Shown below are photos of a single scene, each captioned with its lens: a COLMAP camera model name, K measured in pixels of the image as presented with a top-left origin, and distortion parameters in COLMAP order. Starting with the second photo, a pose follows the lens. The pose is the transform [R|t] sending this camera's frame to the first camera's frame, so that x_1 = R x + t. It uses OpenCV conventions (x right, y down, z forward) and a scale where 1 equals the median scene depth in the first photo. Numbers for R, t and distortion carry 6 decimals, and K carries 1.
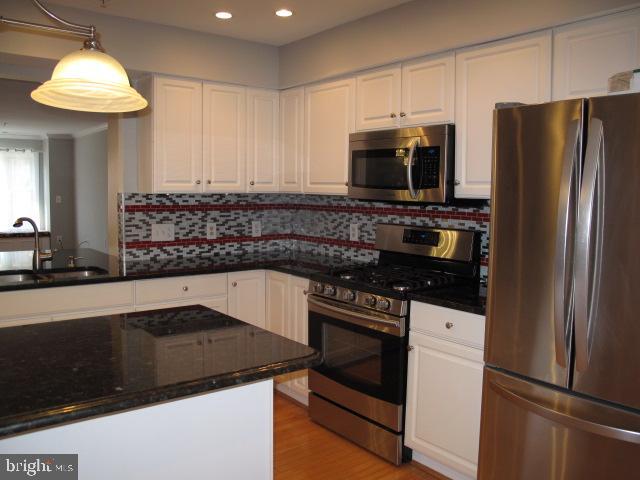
lens RADIAL K [[546.1, 0, 320.0], [0, 546.1, 240.0], [0, 0, 1]] dist [-0.000150, 0.000509]
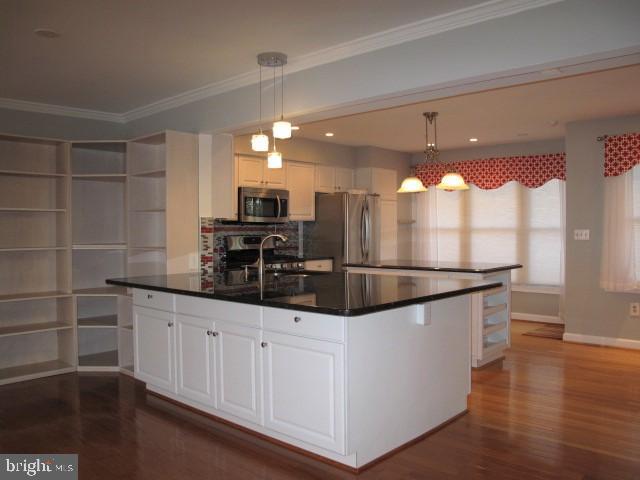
lens RADIAL K [[546.1, 0, 320.0], [0, 546.1, 240.0], [0, 0, 1]] dist [-0.000150, 0.000509]
pose [[-0.171810, -0.036072, 0.984470, -2.106678], [0.083028, 0.995244, 0.050956, -0.101471], [-0.981625, 0.090493, -0.167998, 1.253820]]
